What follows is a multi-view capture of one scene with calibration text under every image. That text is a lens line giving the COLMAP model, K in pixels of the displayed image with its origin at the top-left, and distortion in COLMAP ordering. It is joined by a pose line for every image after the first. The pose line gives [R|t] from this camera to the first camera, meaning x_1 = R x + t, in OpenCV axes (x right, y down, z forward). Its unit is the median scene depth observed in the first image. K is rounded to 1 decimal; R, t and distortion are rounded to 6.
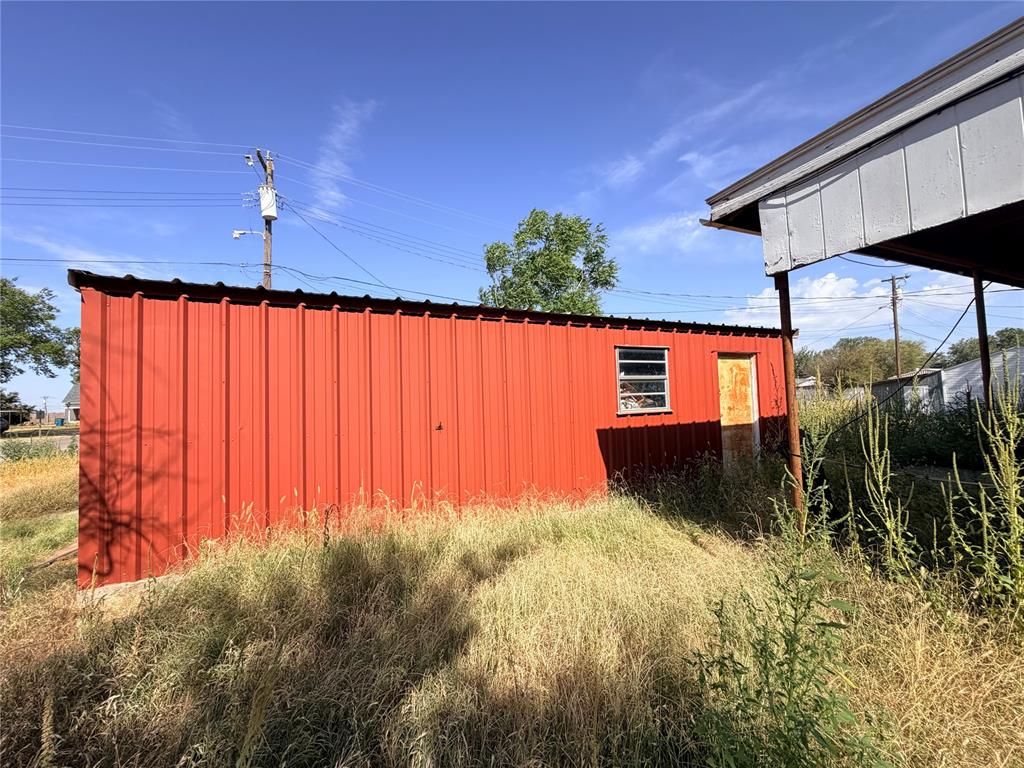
lens RADIAL K [[406.6, 0, 512.8], [0, 406.6, 379.3], [0, 0, 1]] dist [0.000721, -0.000053]
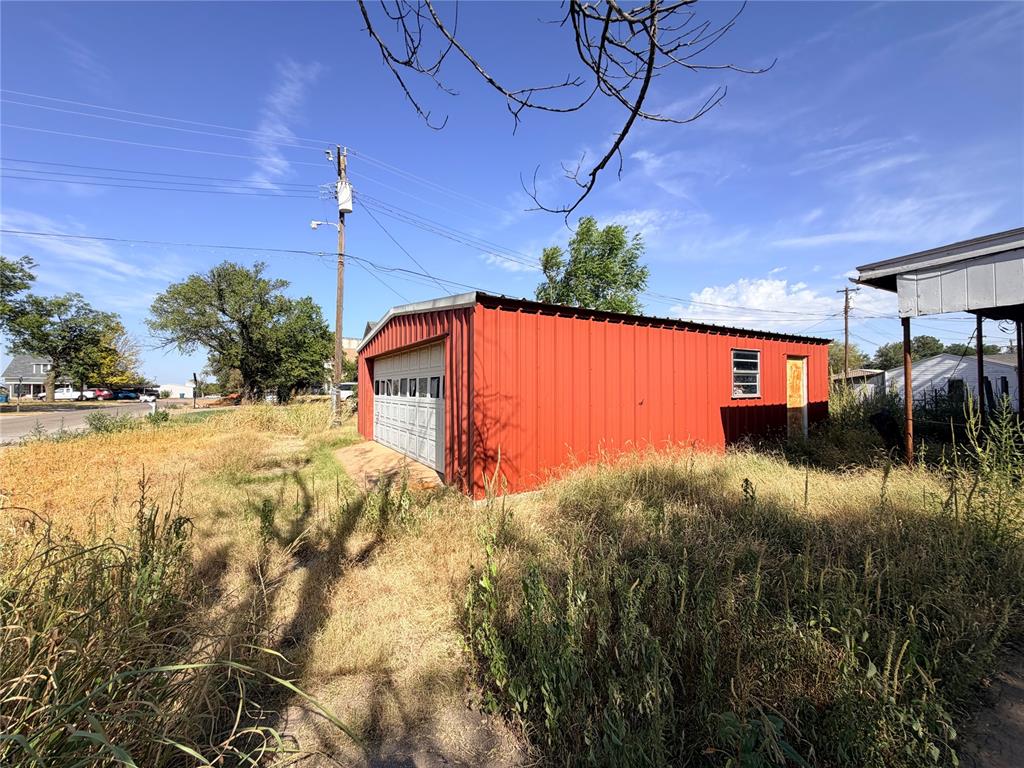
lens RADIAL K [[407.4, 0, 508.9], [0, 407.4, 389.2], [0, 0, 1]] dist [-0.047516, 0.025338]
pose [[0.995042, 0.024065, 0.096497, -0.553022], [-0.029531, 0.998015, 0.055623, 0.002042], [-0.094967, -0.058197, 0.993778, -0.258979]]
